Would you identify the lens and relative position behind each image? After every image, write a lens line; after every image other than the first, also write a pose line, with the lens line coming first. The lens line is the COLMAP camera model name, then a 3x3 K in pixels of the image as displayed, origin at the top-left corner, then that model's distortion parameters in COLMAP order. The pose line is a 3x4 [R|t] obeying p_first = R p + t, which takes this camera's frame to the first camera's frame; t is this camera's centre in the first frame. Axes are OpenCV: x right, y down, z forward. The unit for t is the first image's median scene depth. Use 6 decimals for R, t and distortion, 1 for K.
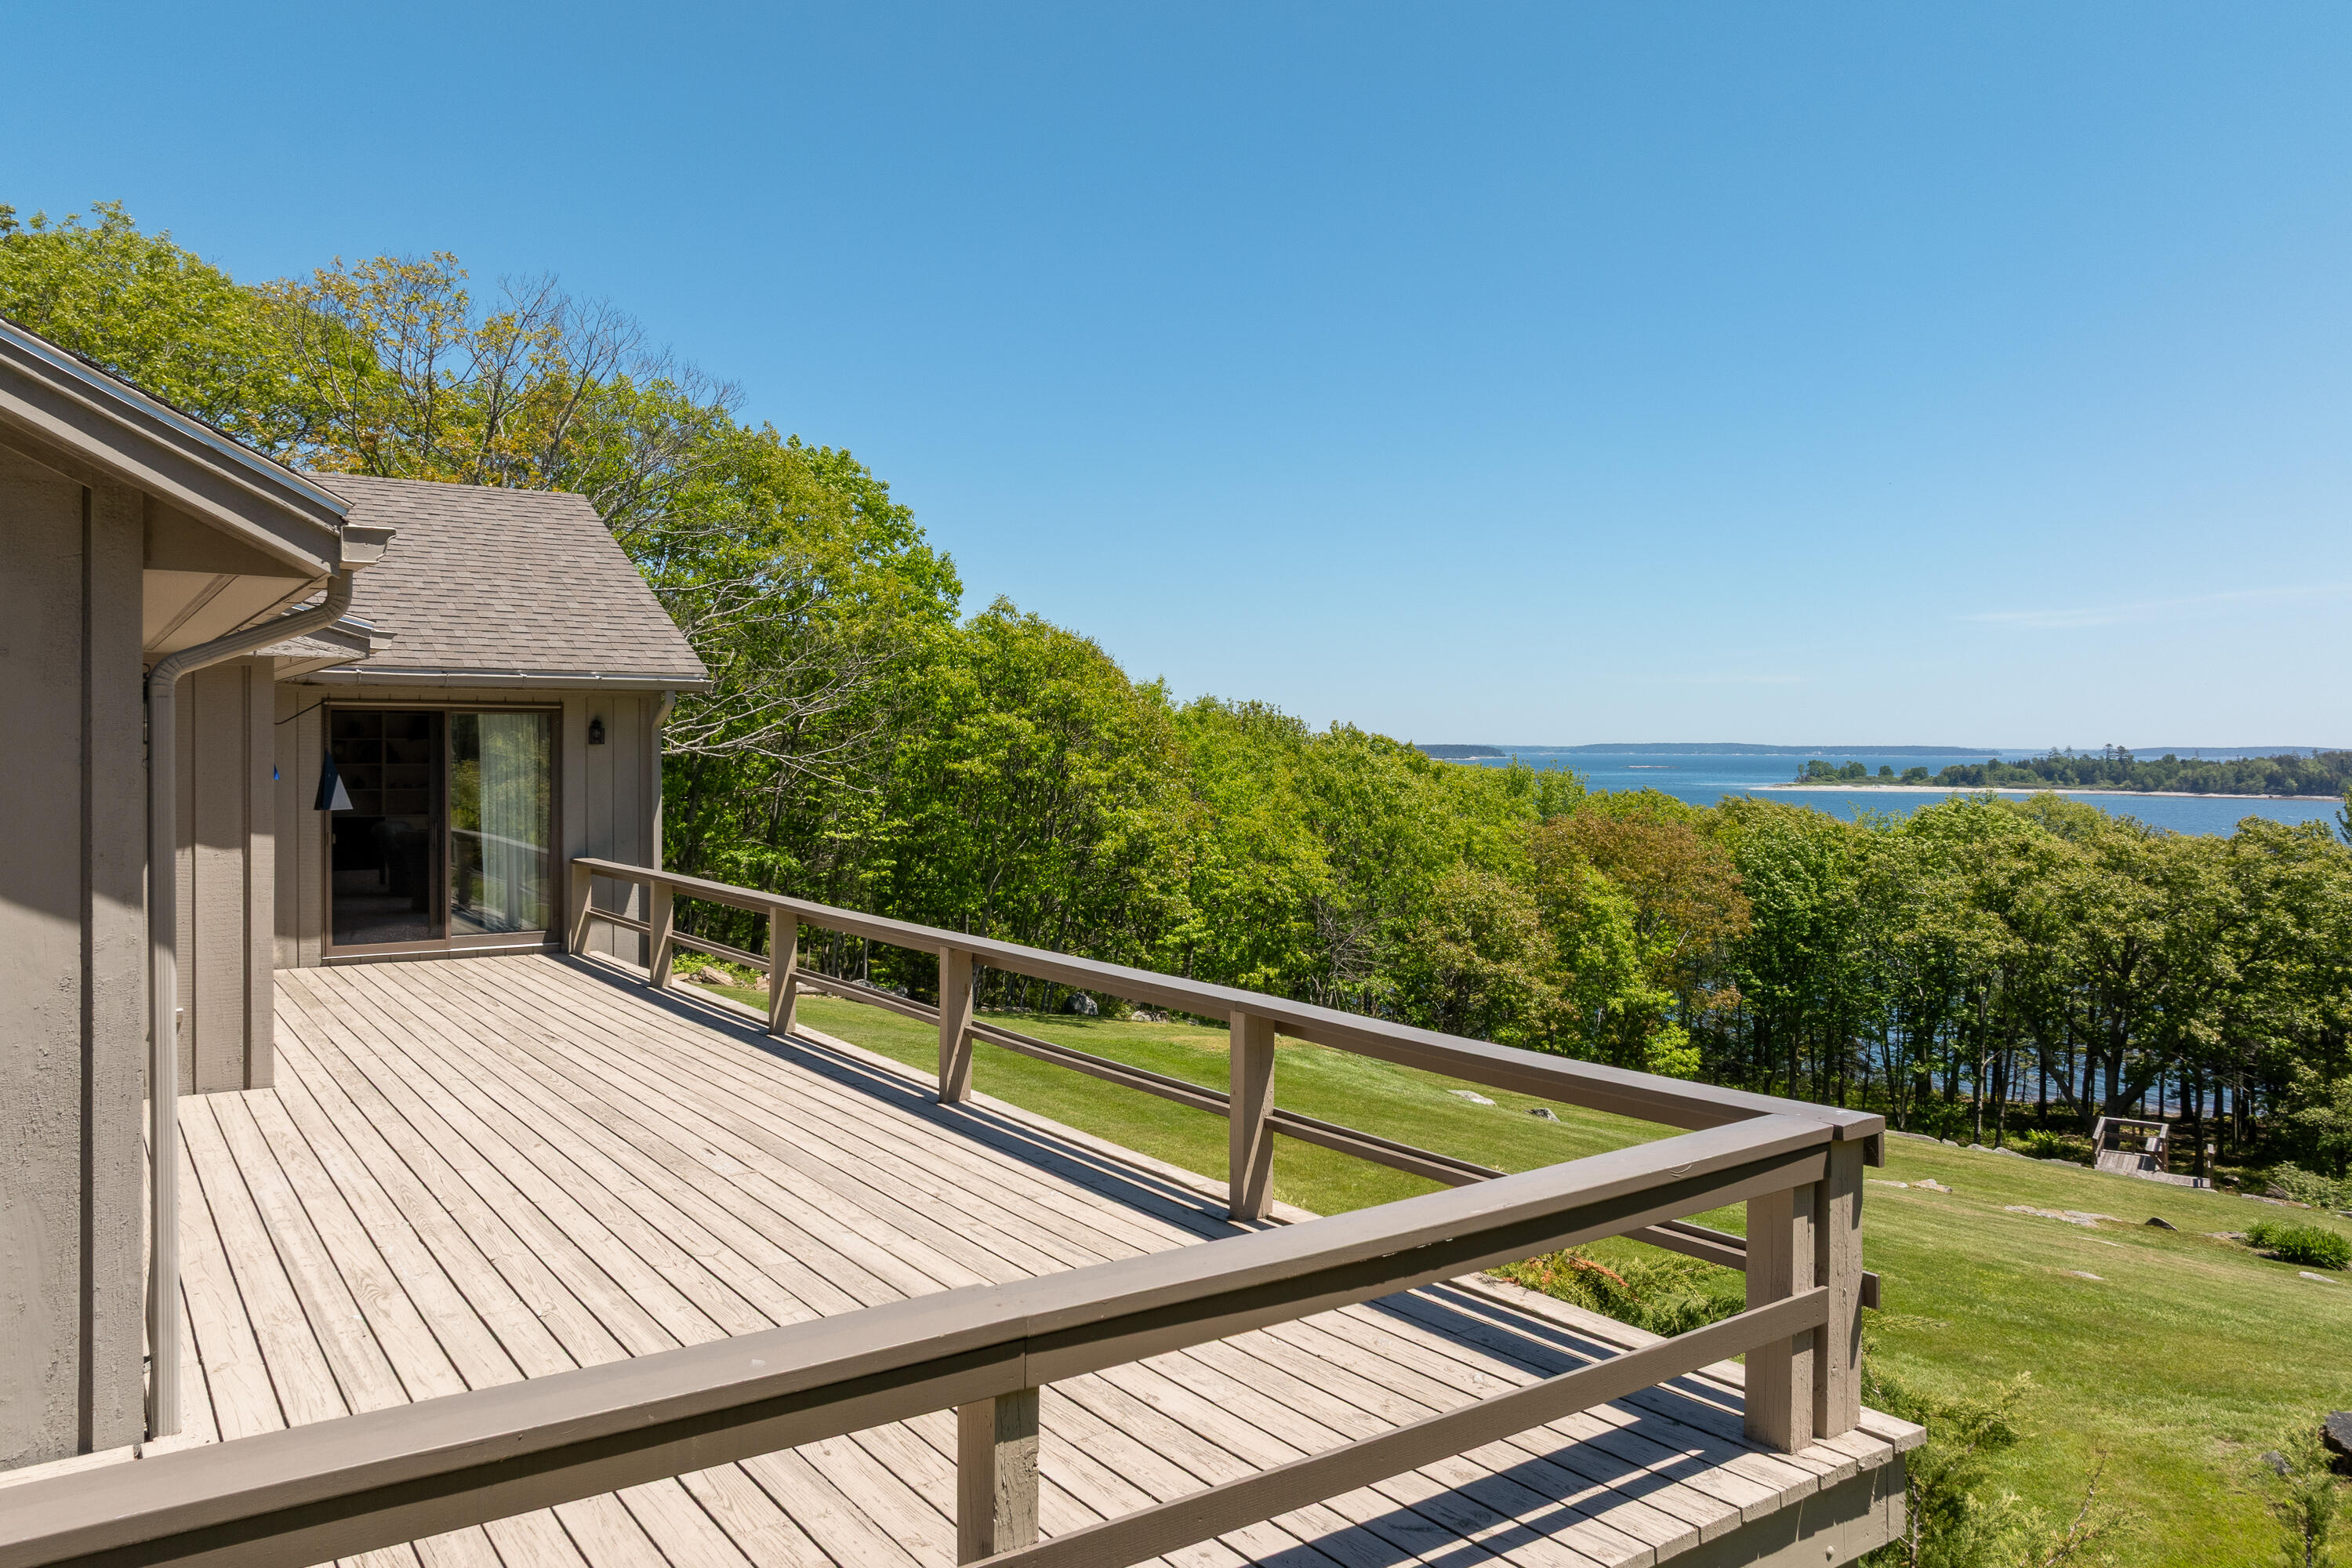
lens RADIAL K [[1635.1, 0, 1174.1], [0, 1635.1, 771.7], [0, 0, 1]] dist [-0.008188, 0.009737]
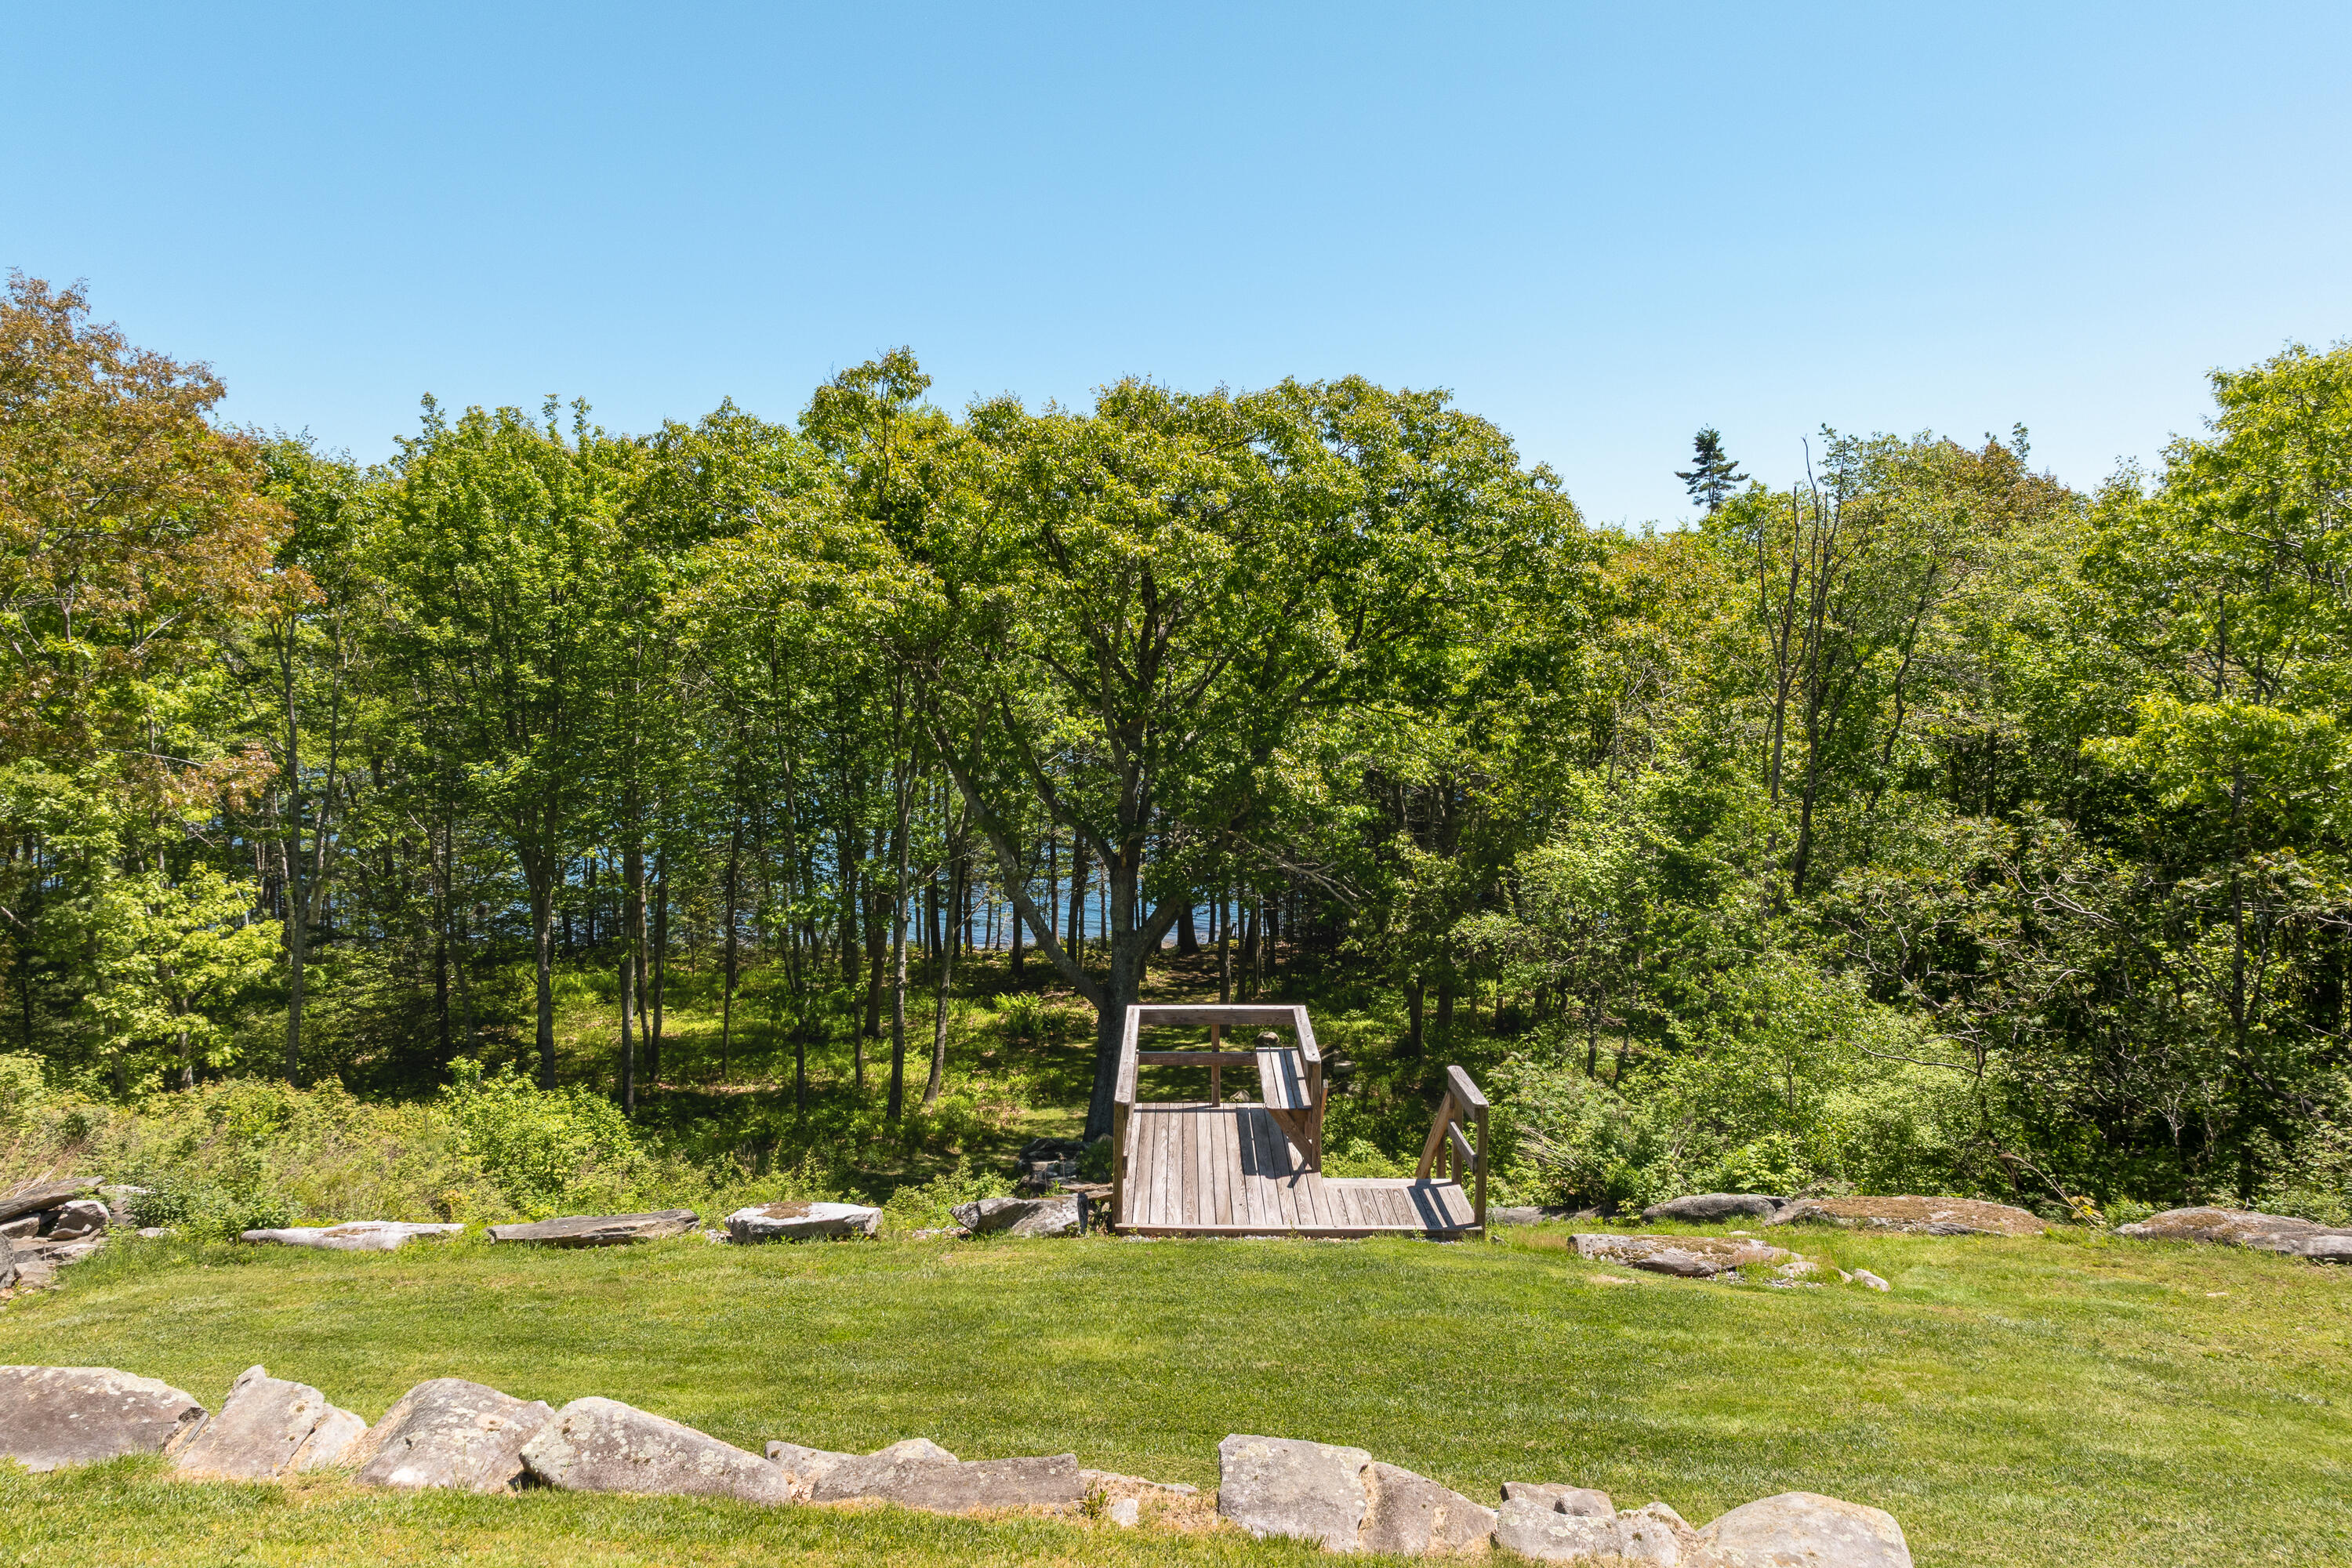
lens RADIAL K [[1635.1, 0, 1163.0], [0, 1635.1, 763.3], [0, 0, 1]] dist [-0.008188, 0.009737]
pose [[0.841810, -0.046905, 0.537732, 0.329707], [0.010320, 0.997434, 0.070849, 0.115526], [-0.539675, -0.054092, 0.840134, 0.596036]]
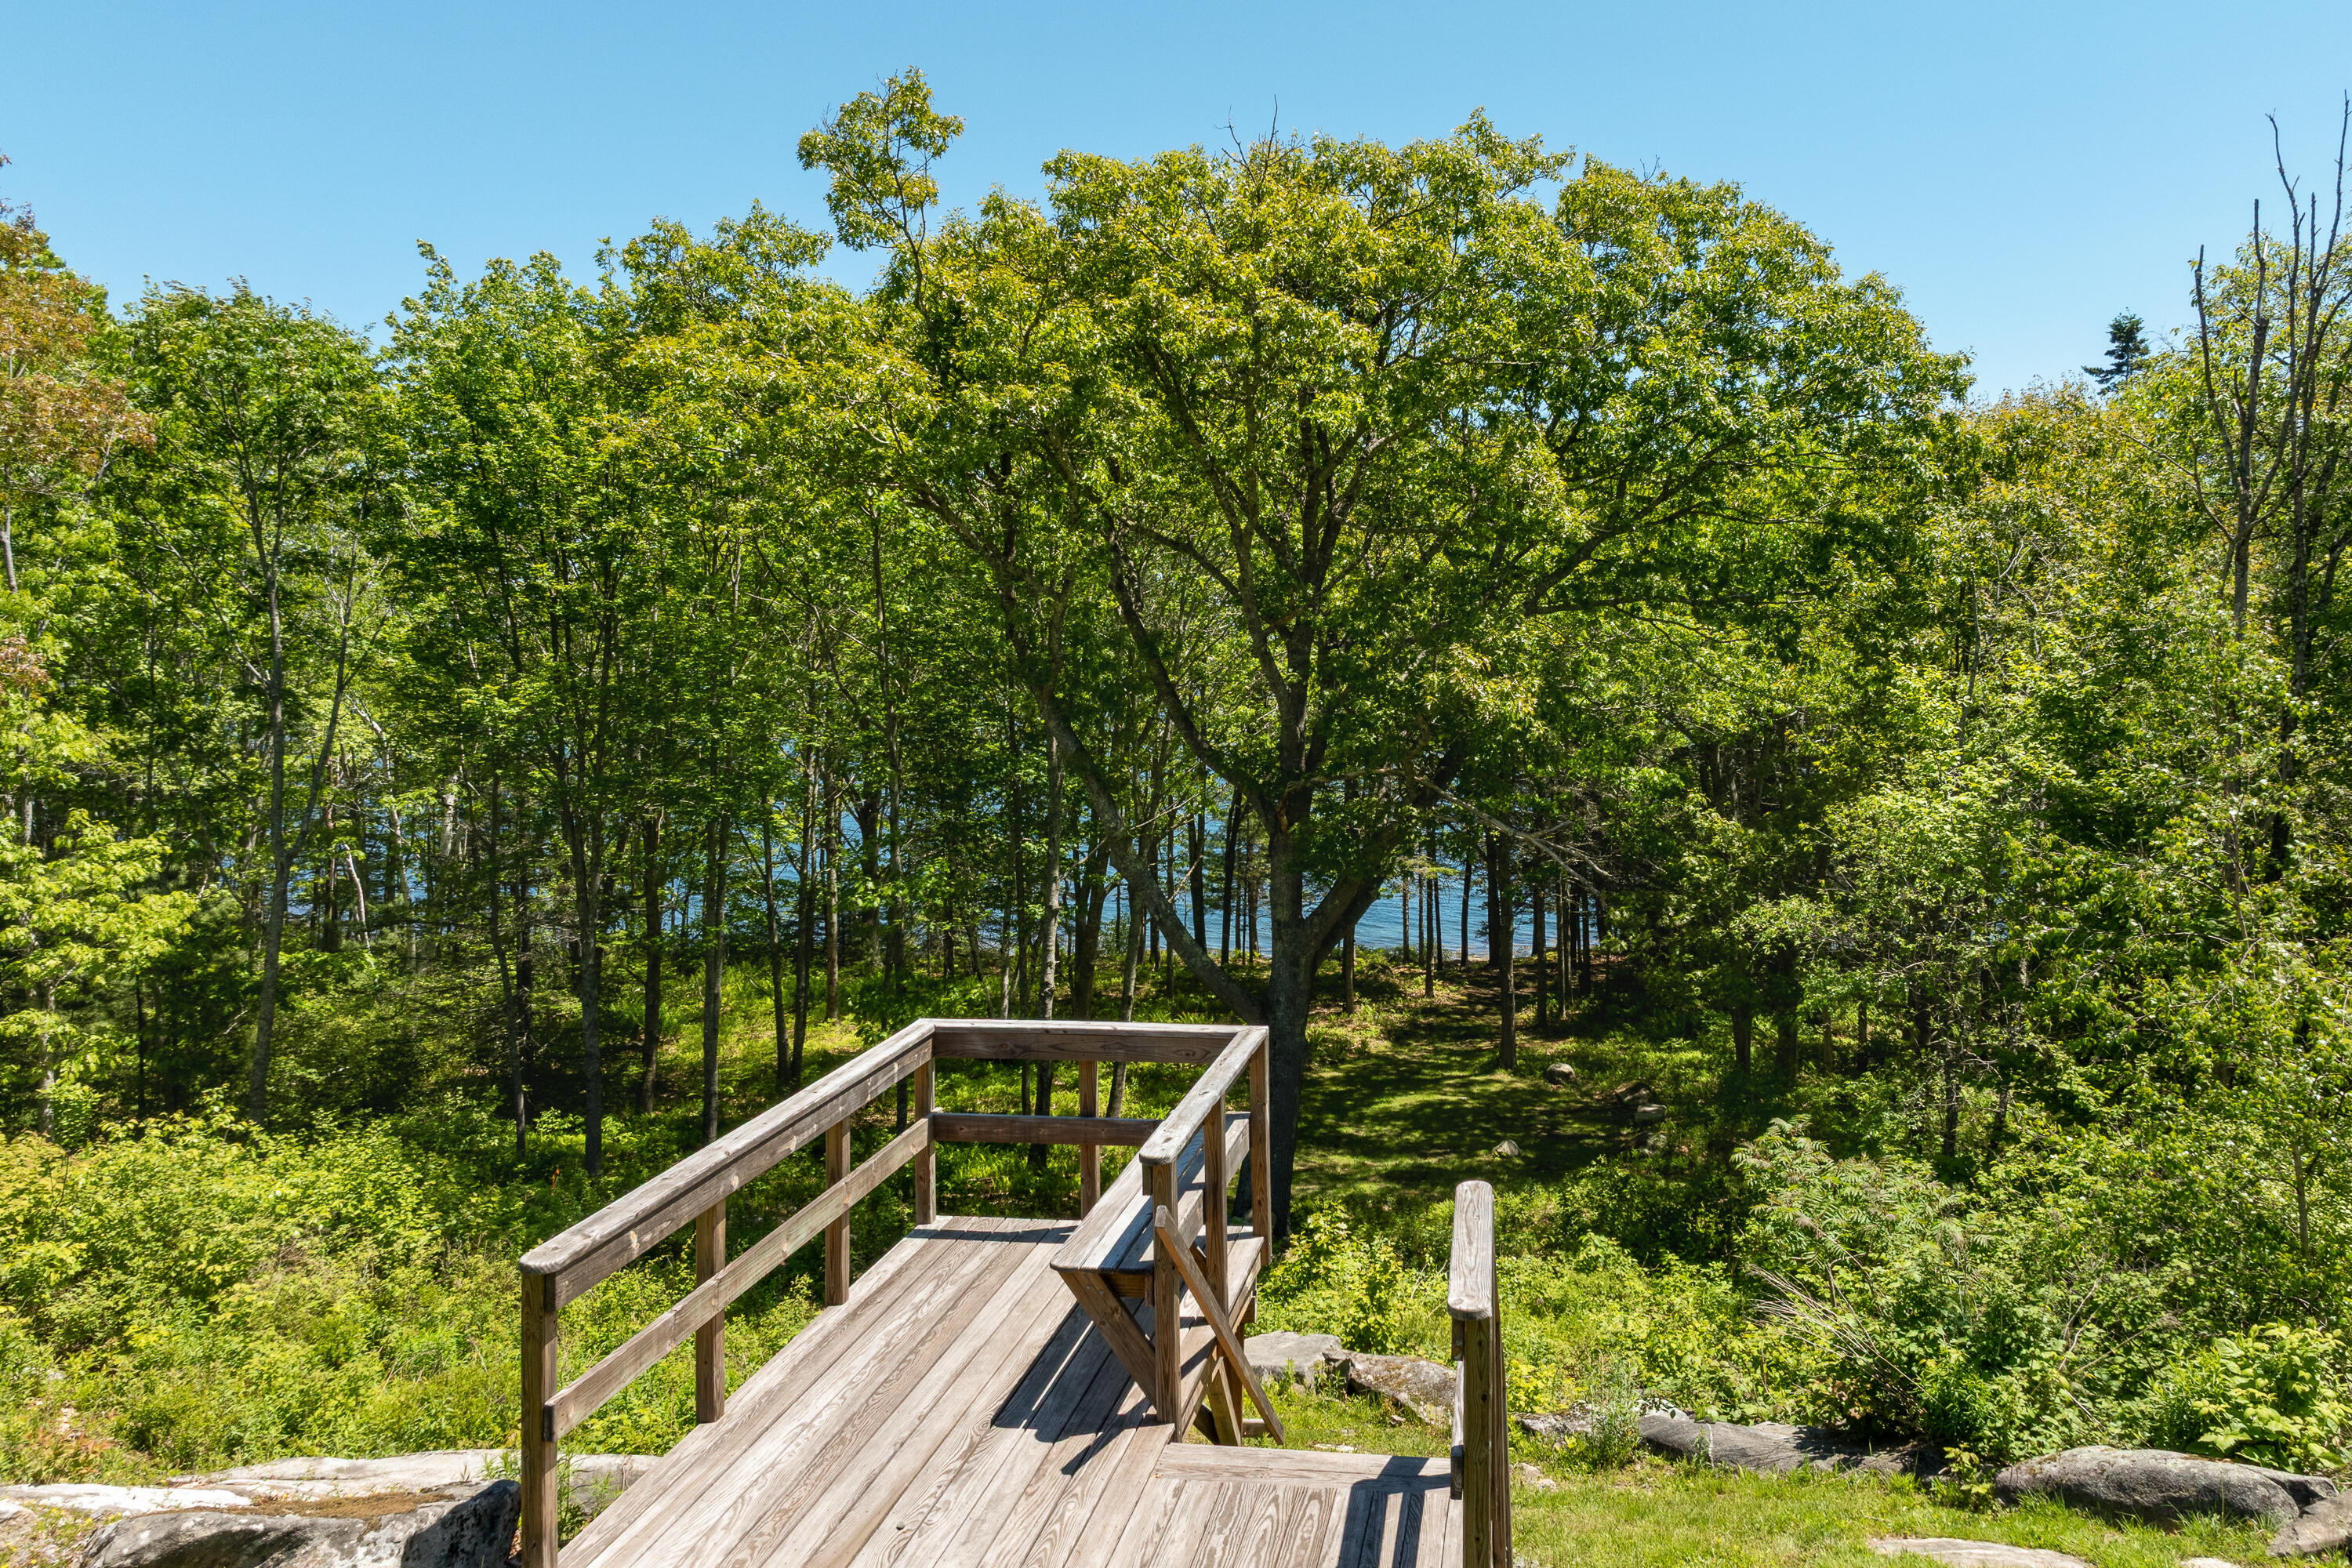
lens RADIAL K [[1697.4, 0, 1334.6], [0, 1697.4, 659.9], [0, 0, 1]] dist [-0.019896, 0.011959]
pose [[0.899710, -0.015790, 0.436202, 0.437348], [0.016017, 0.999867, 0.003157, 0.144515], [-0.436194, 0.004146, 0.899843, 0.681254]]
